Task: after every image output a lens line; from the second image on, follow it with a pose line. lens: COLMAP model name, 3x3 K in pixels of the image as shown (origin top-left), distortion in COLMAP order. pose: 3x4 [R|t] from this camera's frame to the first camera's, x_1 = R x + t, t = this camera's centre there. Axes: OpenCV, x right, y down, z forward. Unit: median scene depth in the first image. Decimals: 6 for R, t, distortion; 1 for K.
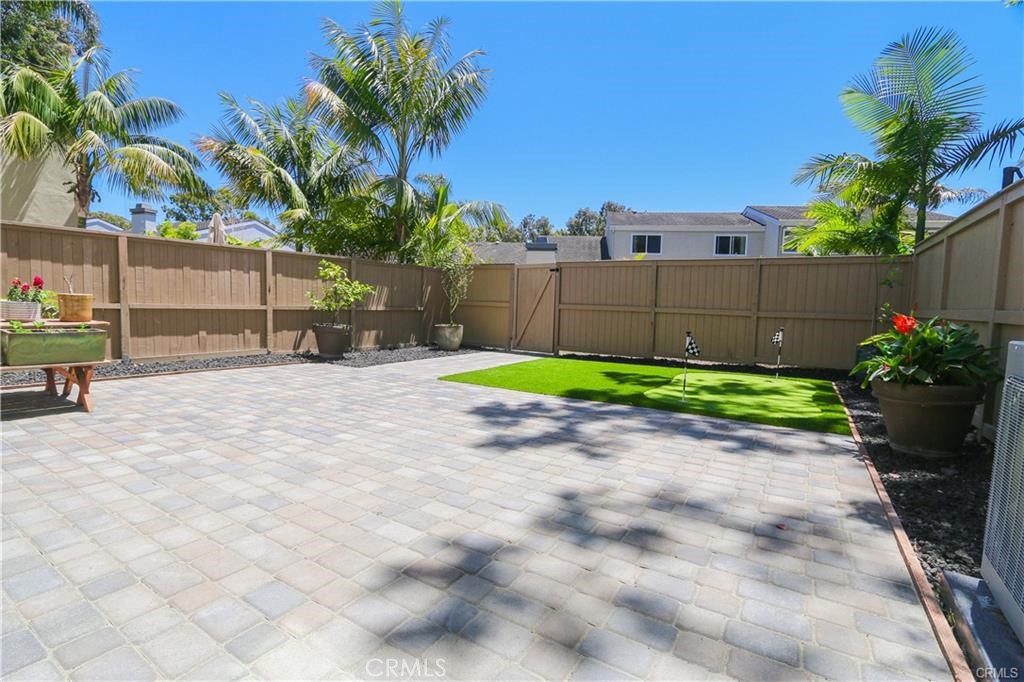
lens RADIAL K [[485.5, 0, 503.4], [0, 485.5, 335.1], [0, 0, 1]] dist [-0.003503, -0.000395]
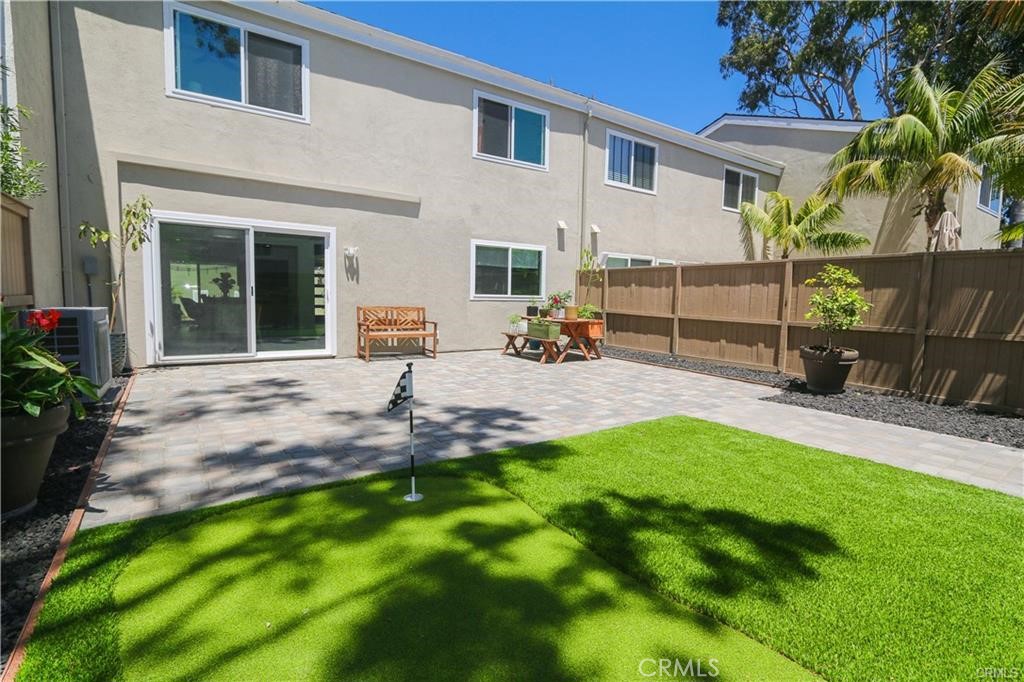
lens RADIAL K [[485.5, 0, 502.6], [0, 485.5, 342.0], [0, 0, 1]] dist [-0.003503, -0.000395]
pose [[-0.405909, 0.039335, -0.913066, 0.621214], [-0.112387, 0.989342, 0.092583, -0.050144], [0.906977, 0.140197, -0.397162, 0.977812]]
